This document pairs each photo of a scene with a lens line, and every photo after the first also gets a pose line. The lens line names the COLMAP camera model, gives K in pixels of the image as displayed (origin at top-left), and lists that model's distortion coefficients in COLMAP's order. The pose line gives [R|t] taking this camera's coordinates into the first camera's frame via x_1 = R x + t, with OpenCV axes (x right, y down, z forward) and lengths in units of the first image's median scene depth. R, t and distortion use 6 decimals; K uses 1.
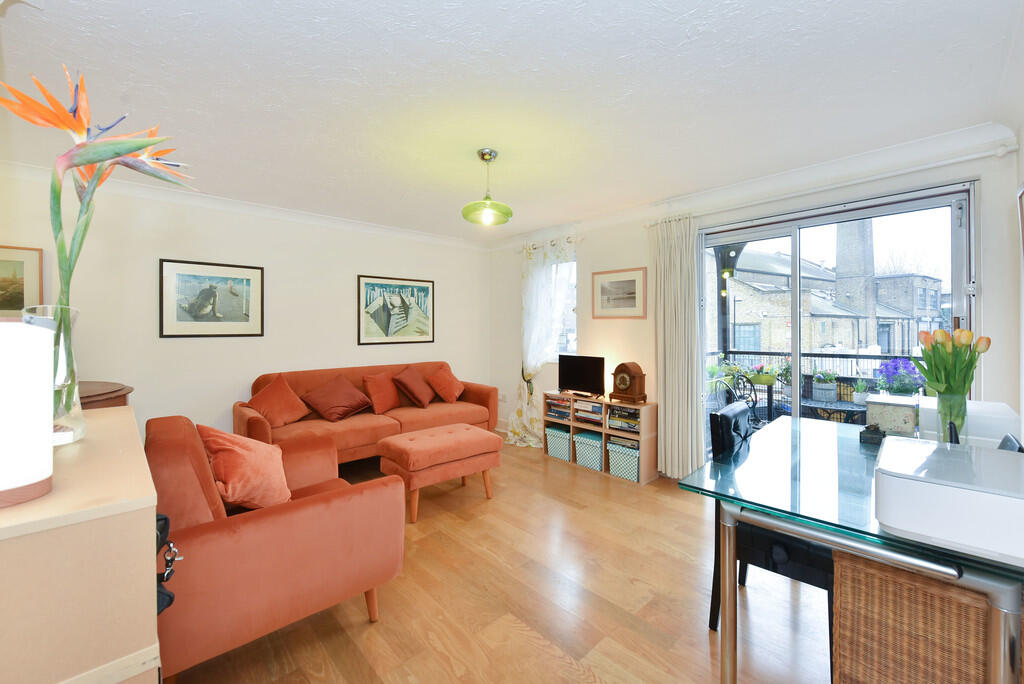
lens RADIAL K [[422.8, 0, 505.6], [0, 422.8, 333.1], [0, 0, 1]] dist [-0.000314, -0.000052]
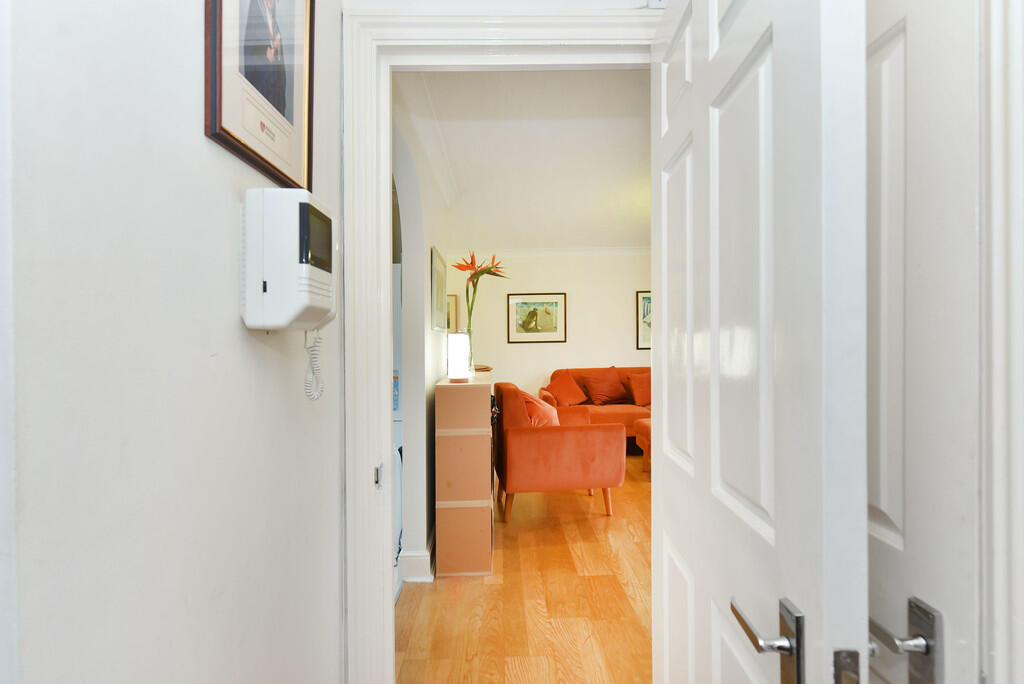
lens RADIAL K [[516.3, 0, 513.0], [0, 516.3, 336.5], [0, 0, 1]] dist [-0.000471, -0.000008]
pose [[0.762989, 0.003992, -0.646400, 0.415125], [0.003982, 0.999933, 0.010875, -0.033224], [0.646400, -0.010872, 0.762922, -0.430534]]
